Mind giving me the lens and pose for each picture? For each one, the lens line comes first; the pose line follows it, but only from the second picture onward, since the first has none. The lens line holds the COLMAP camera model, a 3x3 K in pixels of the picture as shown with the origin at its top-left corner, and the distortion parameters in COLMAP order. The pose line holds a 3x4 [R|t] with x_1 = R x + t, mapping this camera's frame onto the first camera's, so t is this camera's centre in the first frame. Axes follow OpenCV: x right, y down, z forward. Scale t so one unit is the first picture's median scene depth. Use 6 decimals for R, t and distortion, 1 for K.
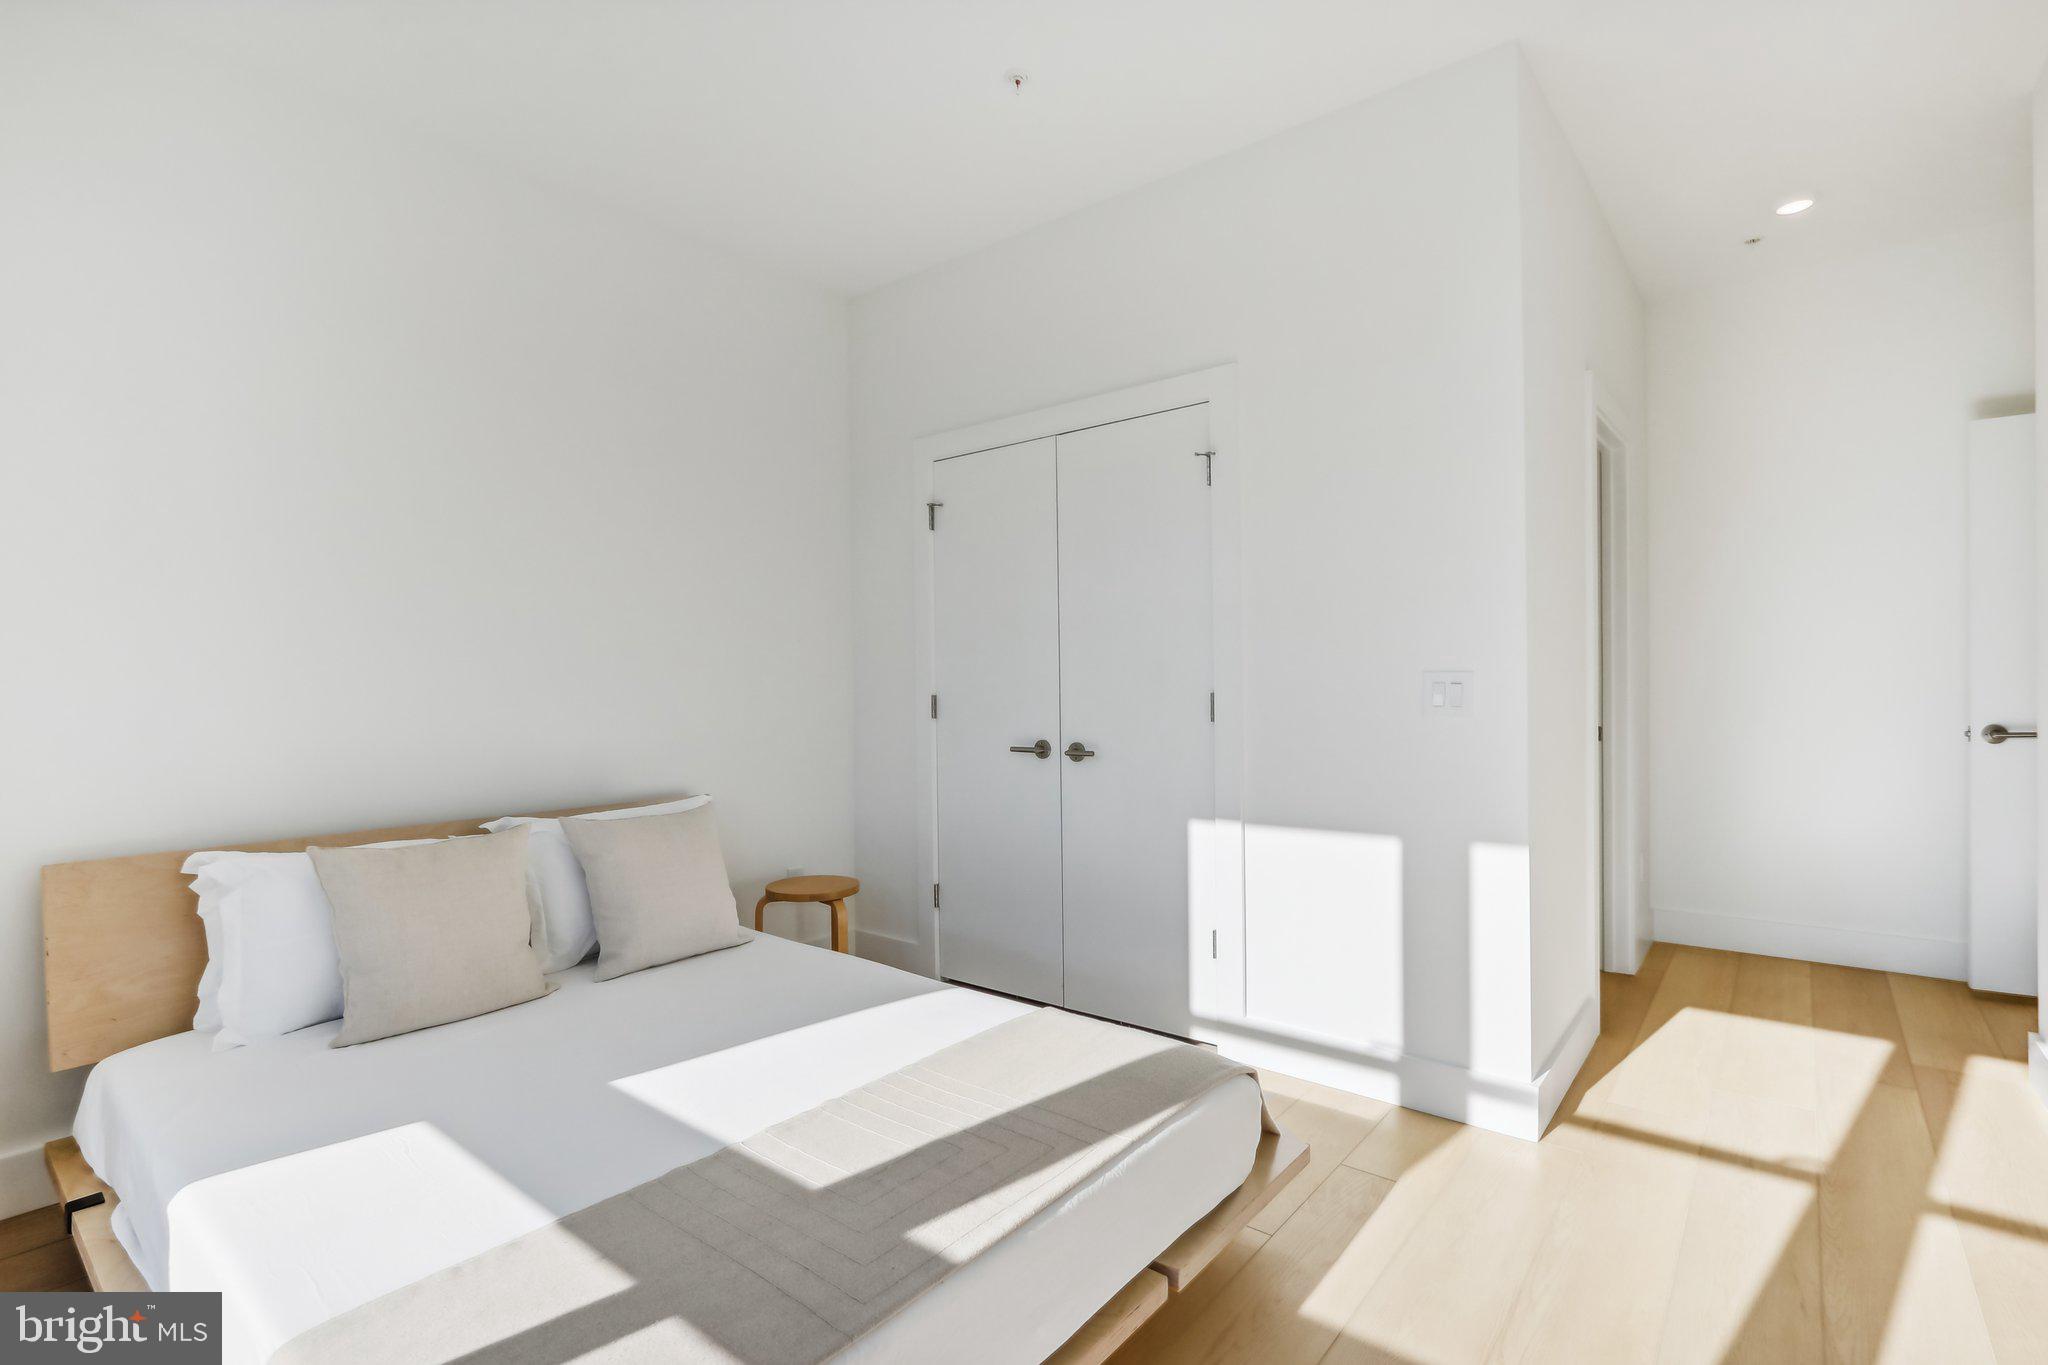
lens RADIAL K [[946.6, 0, 1032.7], [0, 946.6, 685.1], [0, 0, 1]] dist [-0.004380, 0.000843]
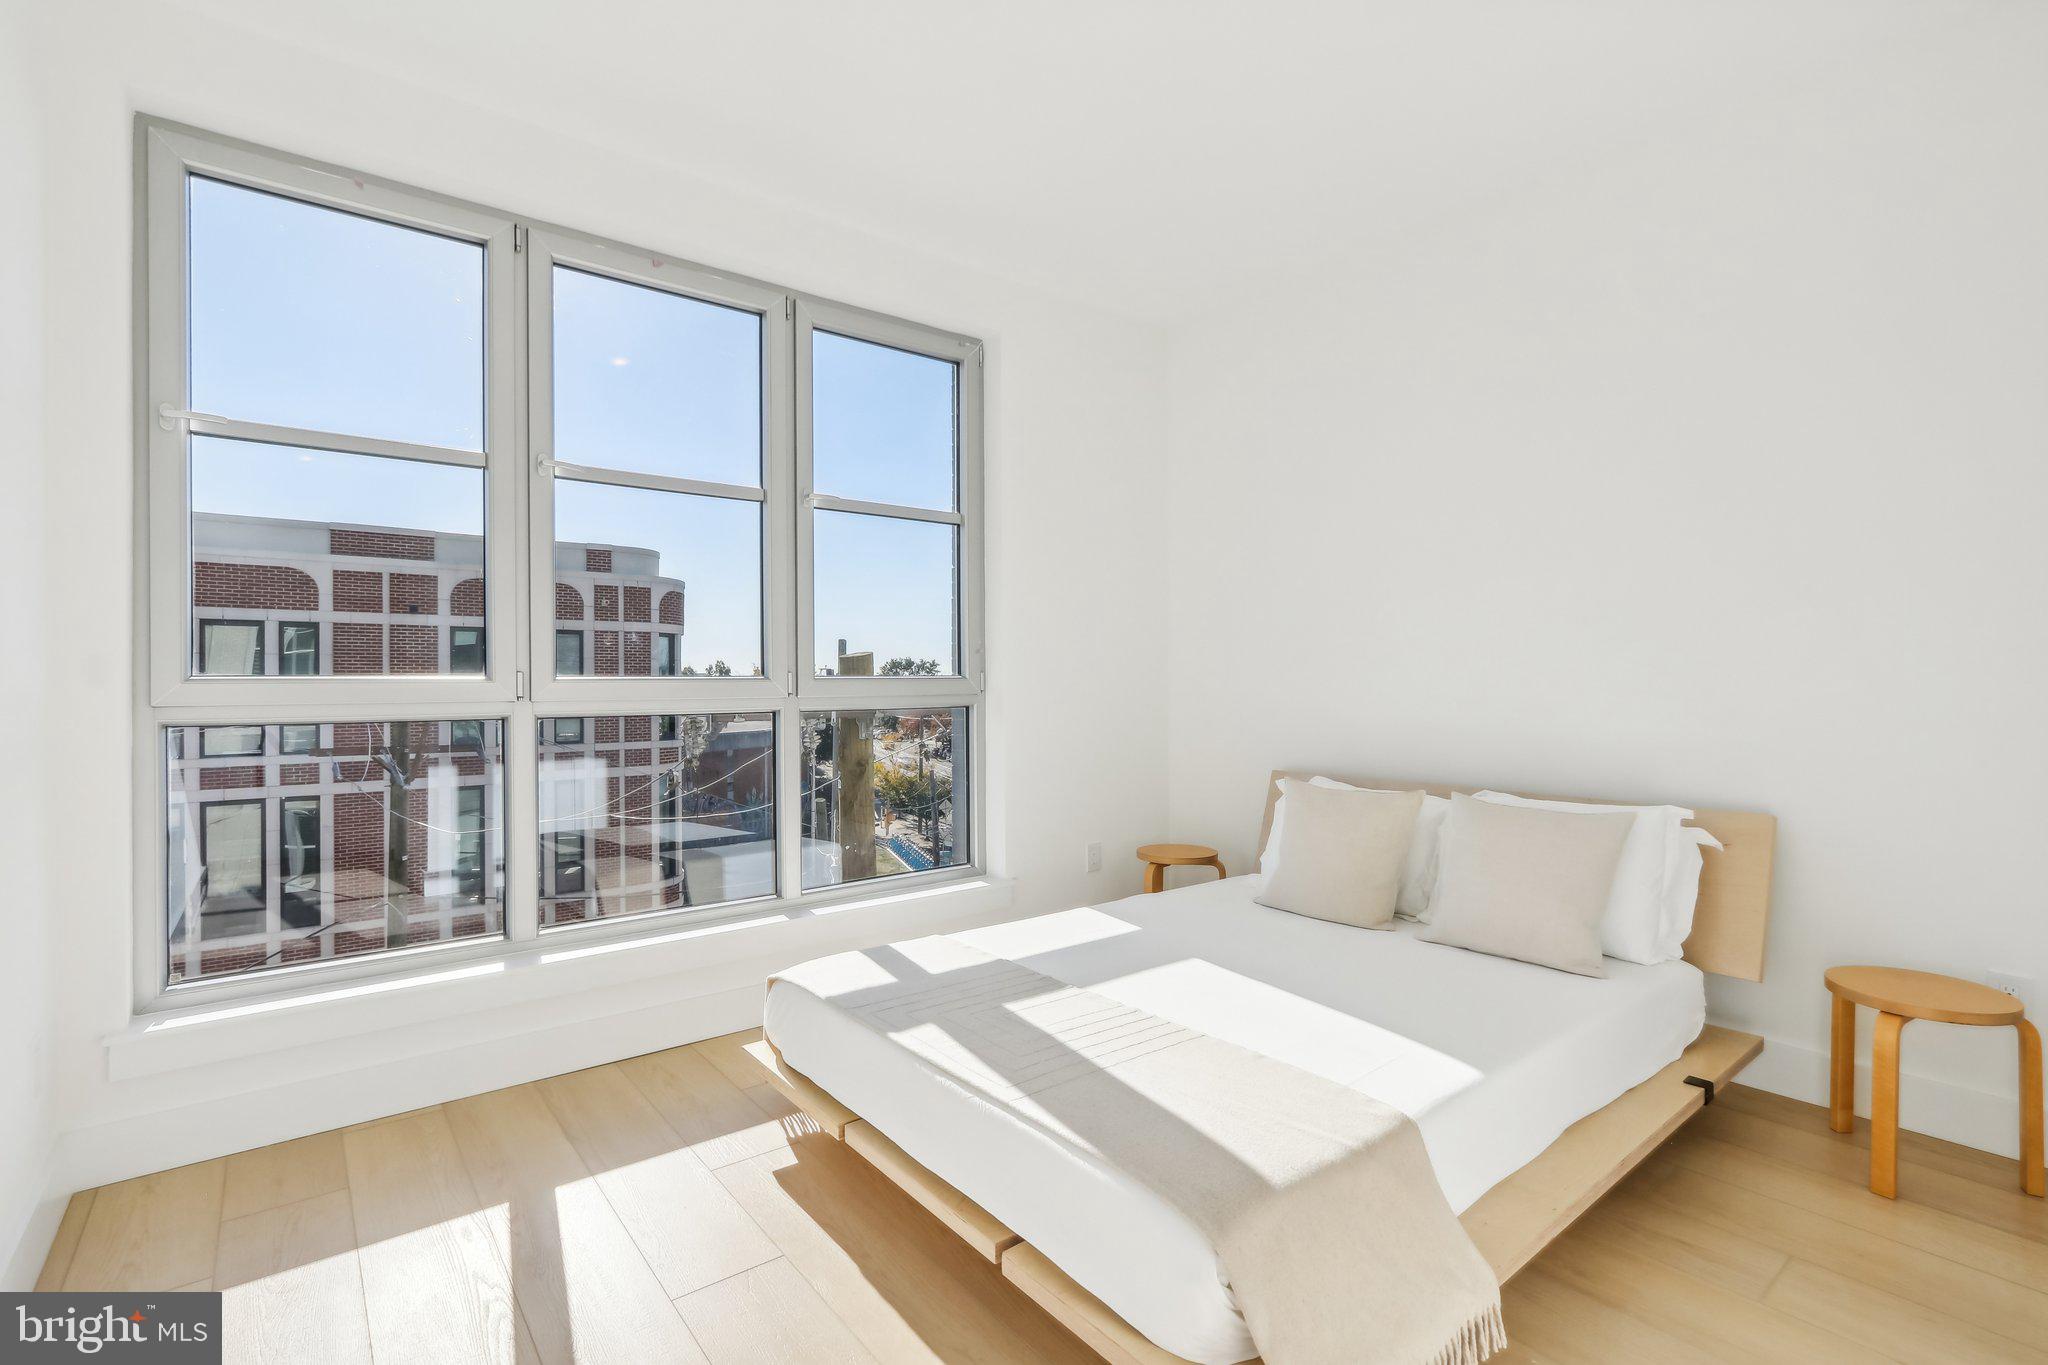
lens RADIAL K [[946.6, 0, 1032.7], [0, 946.6, 685.1], [0, 0, 1]] dist [-0.004380, 0.000843]
pose [[-0.218854, 0.015838, -0.975629, 1.121233], [0.006464, 0.999870, 0.014781, -0.008496], [0.975736, -0.003072, -0.218928, 1.243553]]
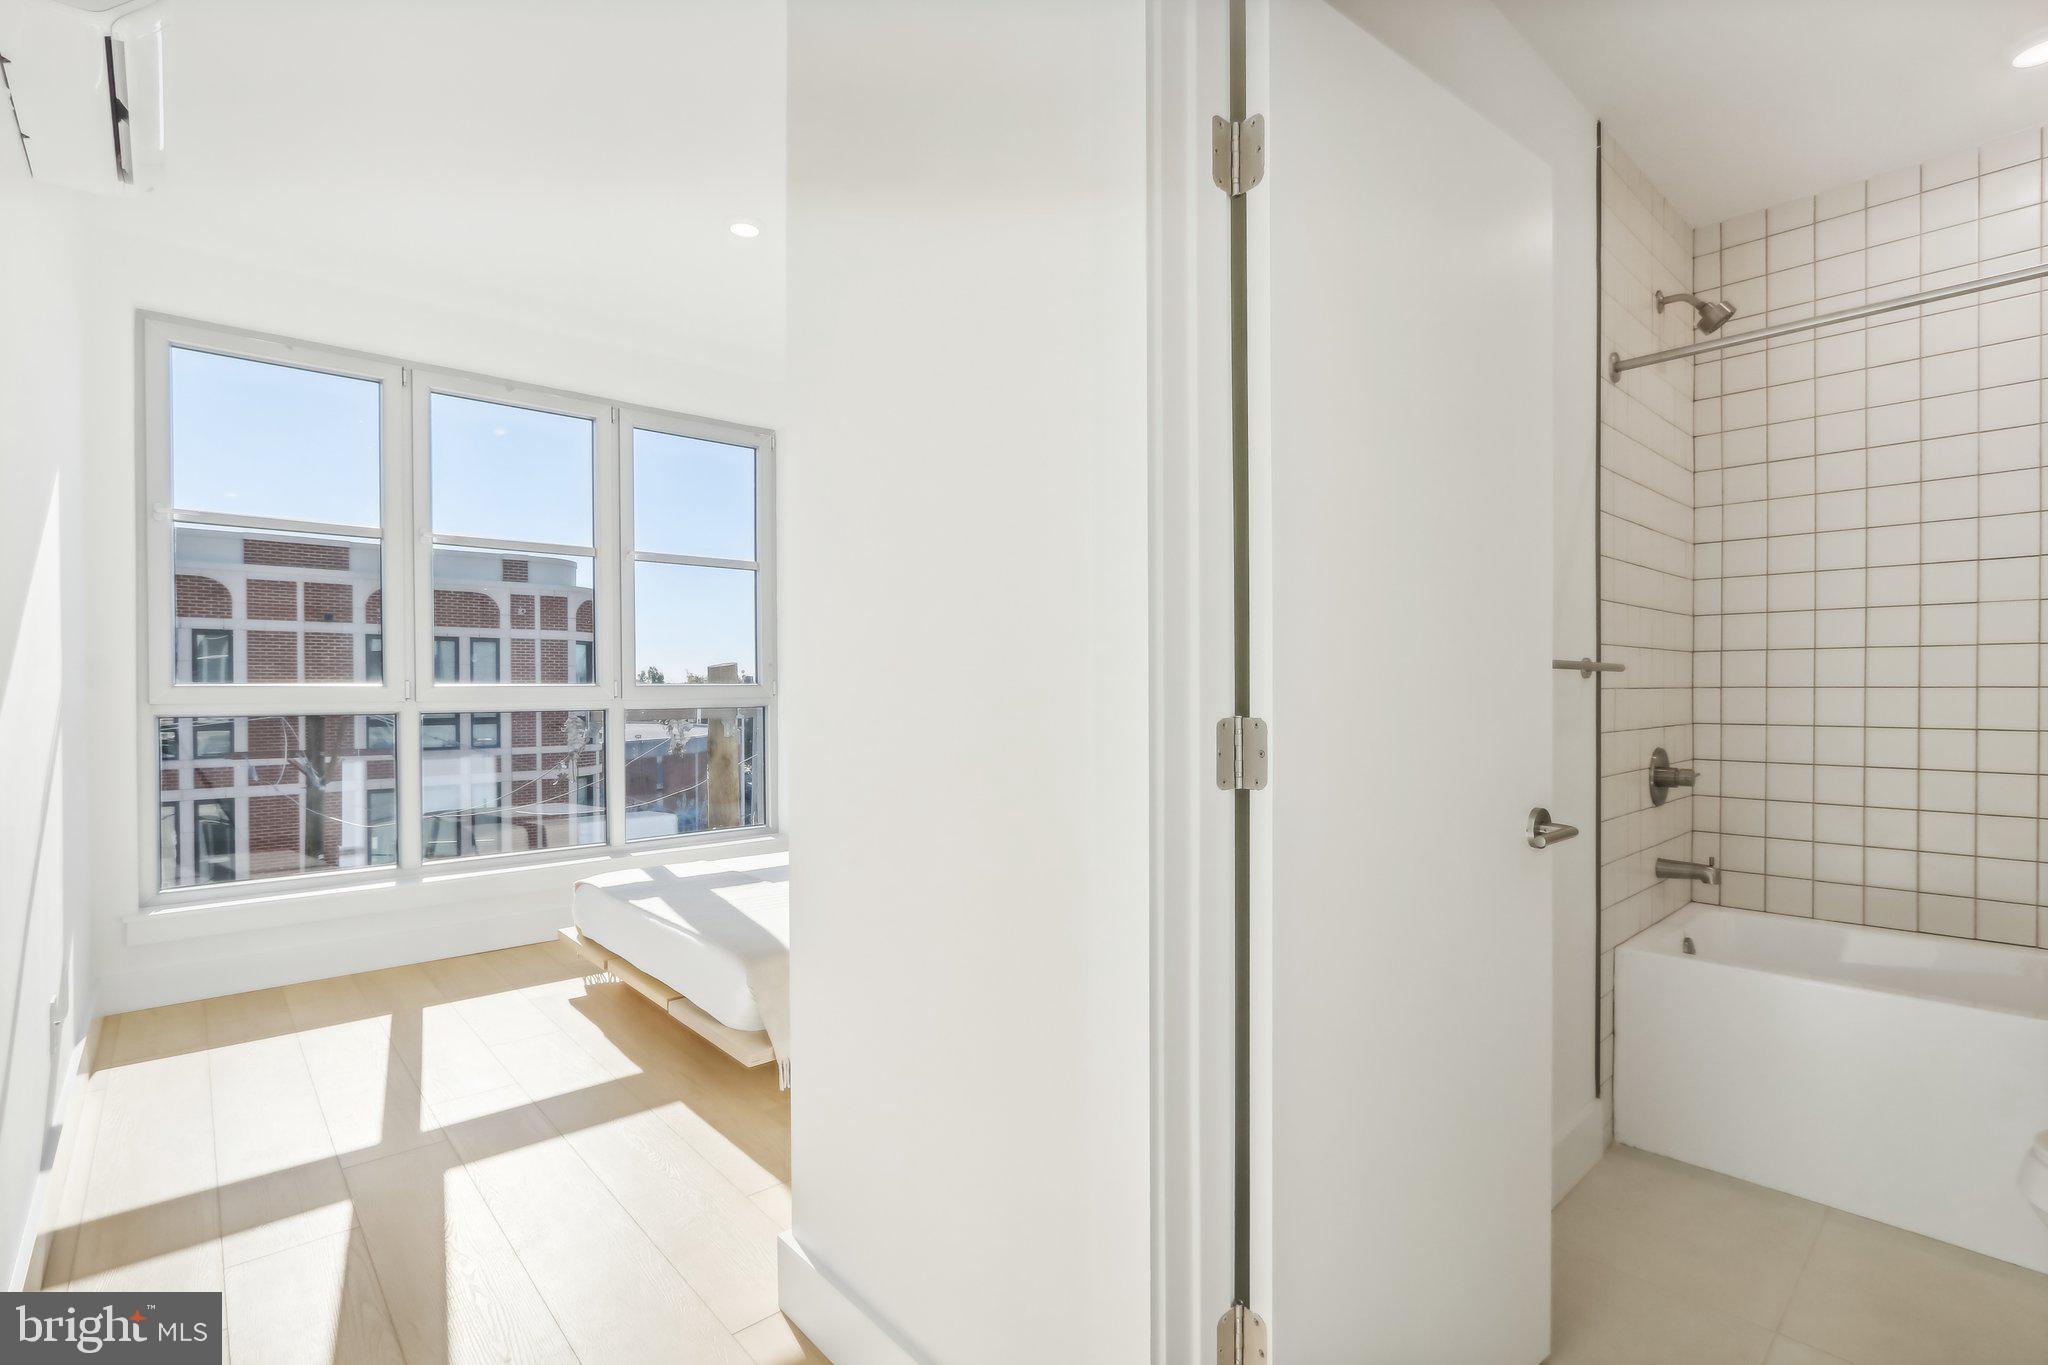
lens RADIAL K [[948.4, 0, 1028.1], [0, 948.4, 699.2], [0, 0, 1]] dist [-0.001276, -0.000498]
pose [[-0.163797, 0.023299, -0.986219, 1.840311], [0.004643, 0.999728, 0.022847, -0.014766], [0.986483, -0.000837, -0.163861, 1.978777]]
